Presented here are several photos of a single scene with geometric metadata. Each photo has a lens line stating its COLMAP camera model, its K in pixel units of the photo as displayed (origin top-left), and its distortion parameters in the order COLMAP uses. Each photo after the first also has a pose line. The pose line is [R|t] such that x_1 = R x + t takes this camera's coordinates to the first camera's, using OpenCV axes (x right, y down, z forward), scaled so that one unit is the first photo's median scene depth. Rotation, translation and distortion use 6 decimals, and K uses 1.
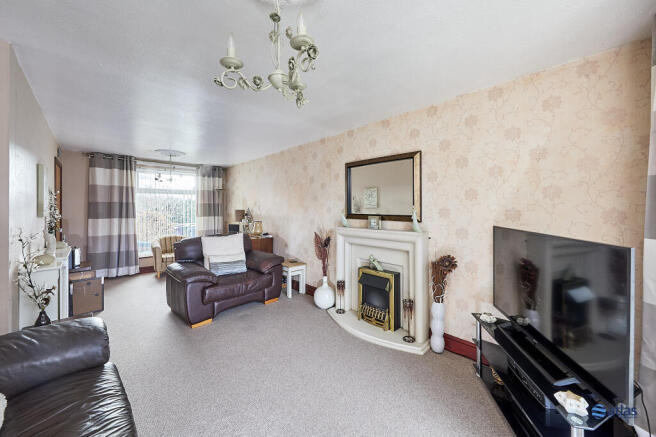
lens RADIAL K [[245.8, 0, 328.0], [0, 245.8, 212.1], [0, 0, 1]] dist [-0.000338, 0.000025]
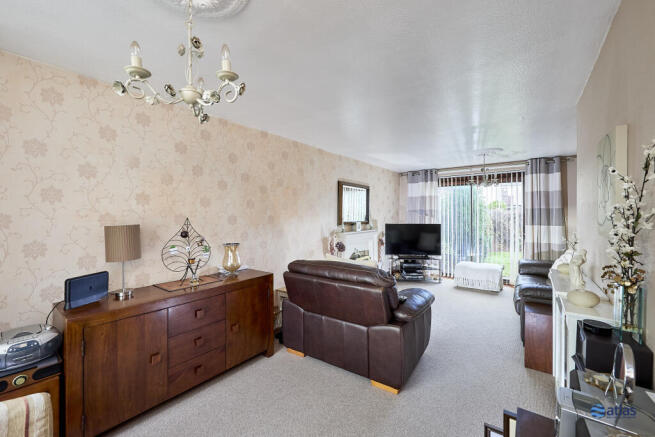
lens RADIAL K [[245.4, 0, 327.4], [0, 245.4, 214.6], [0, 0, 1]] dist [-0.000338, 0.000025]
pose [[-0.127045, -0.006244, 0.991877, -0.947513], [0.012418, 0.999892, 0.007885, -0.033689], [-0.991819, 0.013319, -0.126954, 1.013278]]
